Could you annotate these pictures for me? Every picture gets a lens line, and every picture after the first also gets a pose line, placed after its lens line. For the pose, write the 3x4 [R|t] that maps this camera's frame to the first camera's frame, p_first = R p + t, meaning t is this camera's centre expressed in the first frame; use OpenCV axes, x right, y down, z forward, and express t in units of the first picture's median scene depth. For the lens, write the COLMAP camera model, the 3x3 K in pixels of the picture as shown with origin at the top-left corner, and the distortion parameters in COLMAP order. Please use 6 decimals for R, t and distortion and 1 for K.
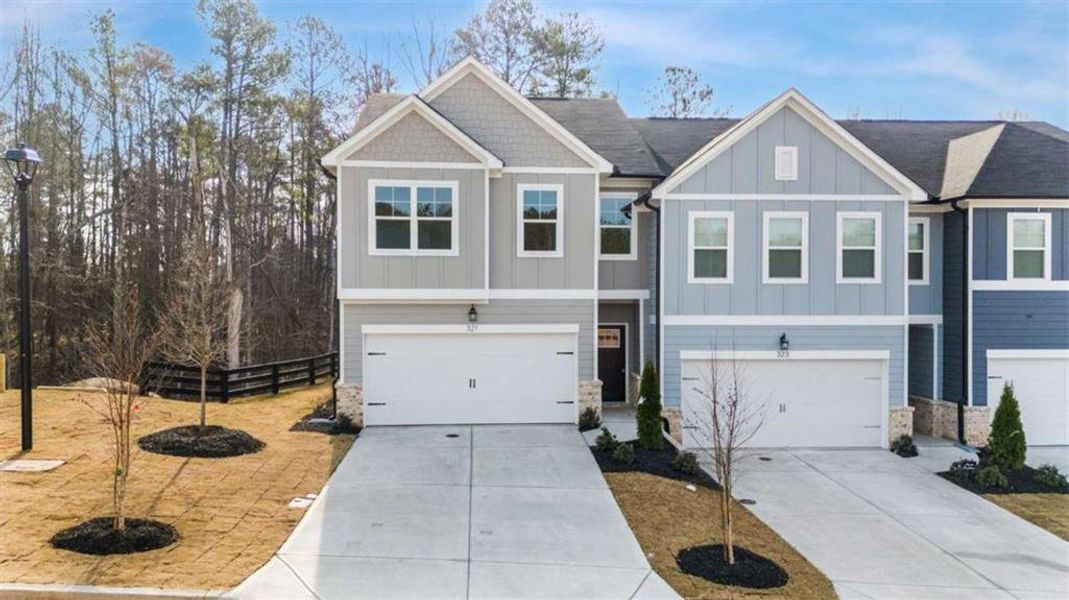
lens RADIAL K [[797.3, 0, 535.7], [0, 797.3, 299.0], [0, 0, 1]] dist [0.055663, -0.005561]
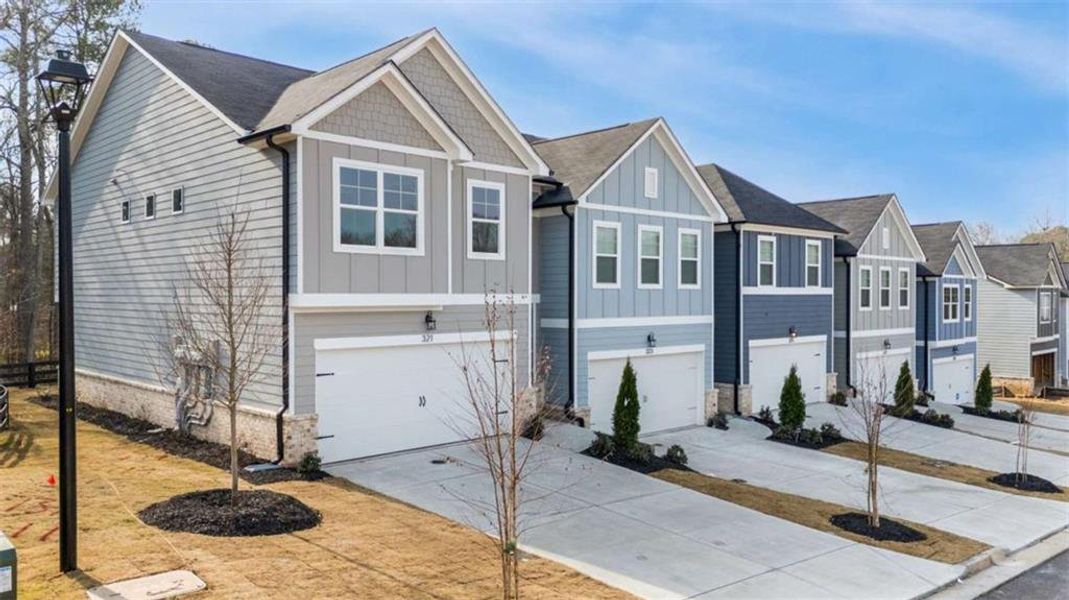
lens RADIAL K [[797.3, 0, 535.7], [0, 797.3, 299.0], [0, 0, 1]] dist [0.055663, -0.005561]
pose [[0.769761, -0.004831, 0.638314, -0.549907], [0.007080, 0.999974, -0.000970, -0.004989], [-0.638293, 0.005266, 0.769775, 0.245533]]
